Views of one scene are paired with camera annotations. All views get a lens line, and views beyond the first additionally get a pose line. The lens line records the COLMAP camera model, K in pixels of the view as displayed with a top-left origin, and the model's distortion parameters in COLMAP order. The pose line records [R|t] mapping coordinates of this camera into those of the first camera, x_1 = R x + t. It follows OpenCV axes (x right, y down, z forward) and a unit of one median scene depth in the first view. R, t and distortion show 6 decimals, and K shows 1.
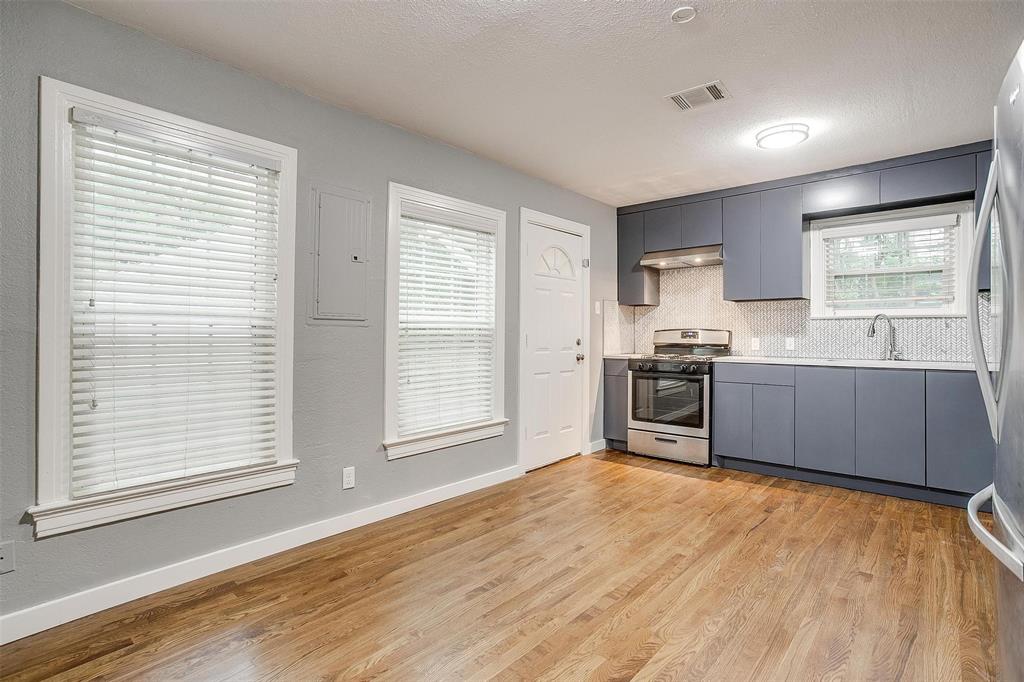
lens RADIAL K [[496.7, 0, 505.3], [0, 496.7, 334.5], [0, 0, 1]] dist [-0.060265, 0.035142]
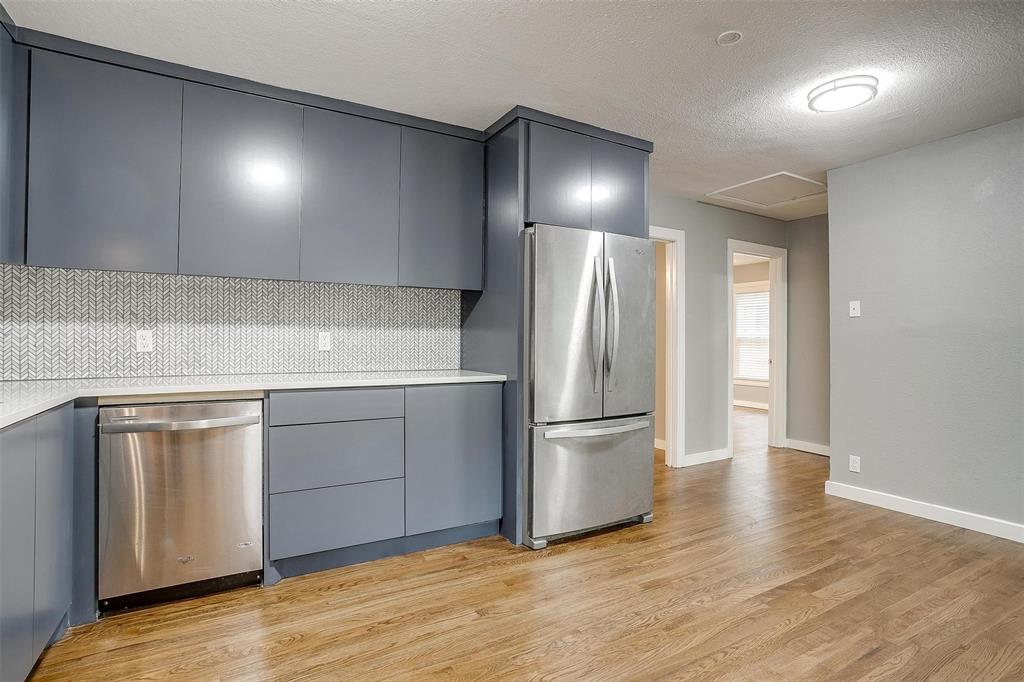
lens RADIAL K [[497.8, 0, 506.4], [0, 497.8, 335.7], [0, 0, 1]] dist [-0.059043, 0.027404]
pose [[-0.948541, -0.003820, 0.316632, 0.249949], [-0.007118, 0.999932, -0.009260, -0.001048], [-0.316575, -0.011037, -0.948503, 1.088823]]
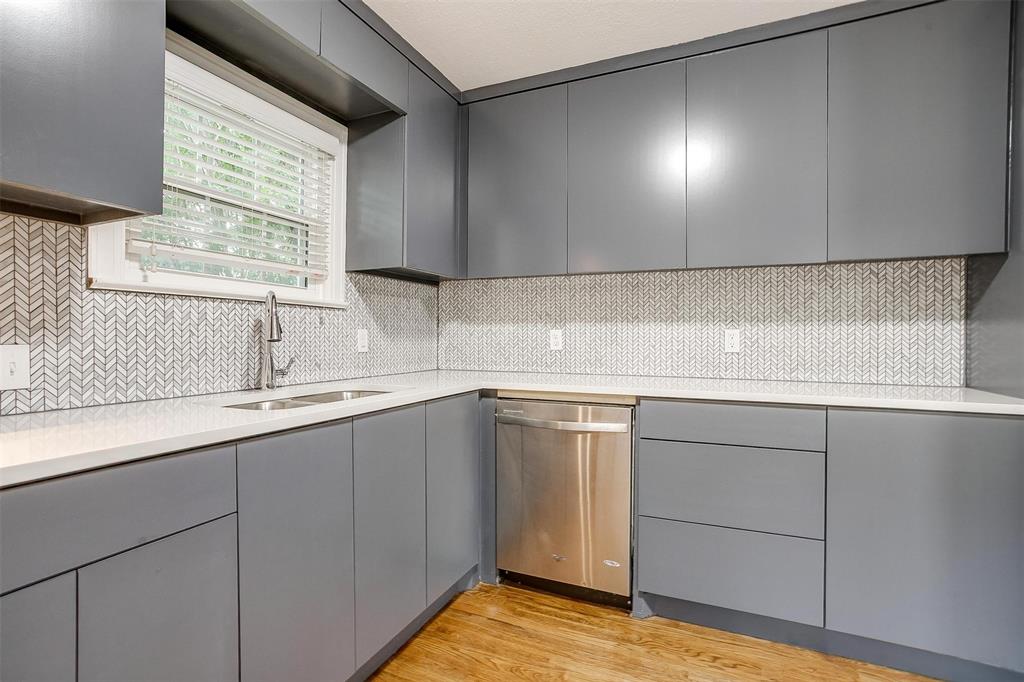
lens RADIAL K [[494.1, 0, 503.5], [0, 494.1, 340.7], [0, 0, 1]] dist [-0.059347, 0.033373]
pose [[-0.302215, -0.009678, 0.953191, 0.260592], [-0.006461, 0.999946, 0.008104, -0.000600], [-0.953218, -0.003709, -0.302261, 0.913333]]
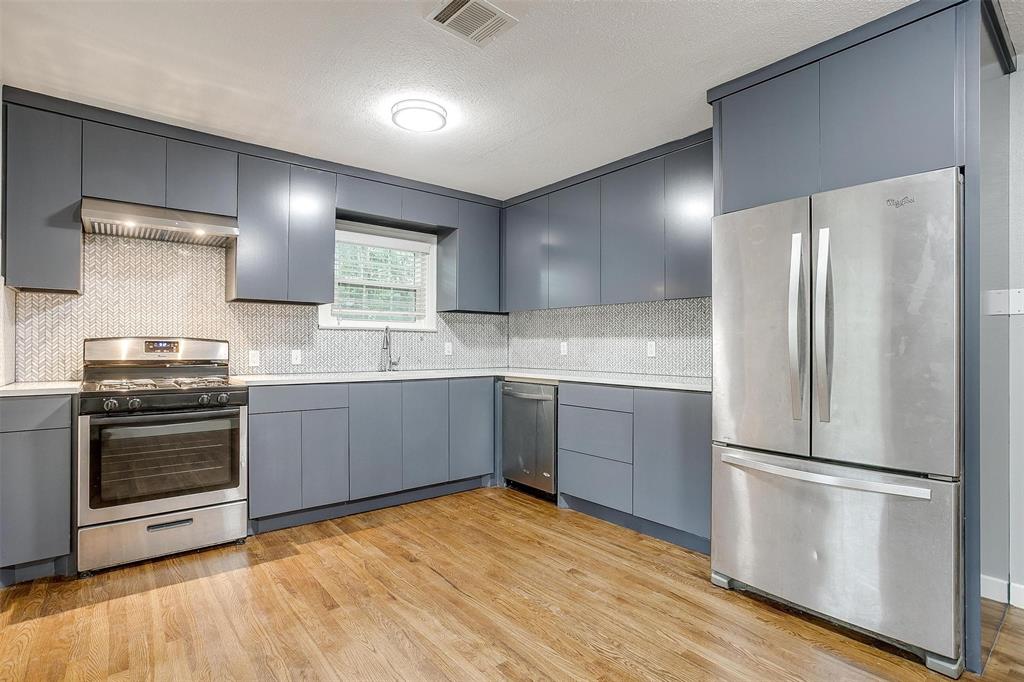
lens RADIAL K [[500.5, 0, 506.4], [0, 500.5, 343.0], [0, 0, 1]] dist [-0.059434, 0.028259]
pose [[0.161673, 0.005282, 0.986830, -0.215901], [-0.004275, 0.999980, -0.004652, -0.003200], [-0.986835, -0.003467, 0.161693, 0.573273]]
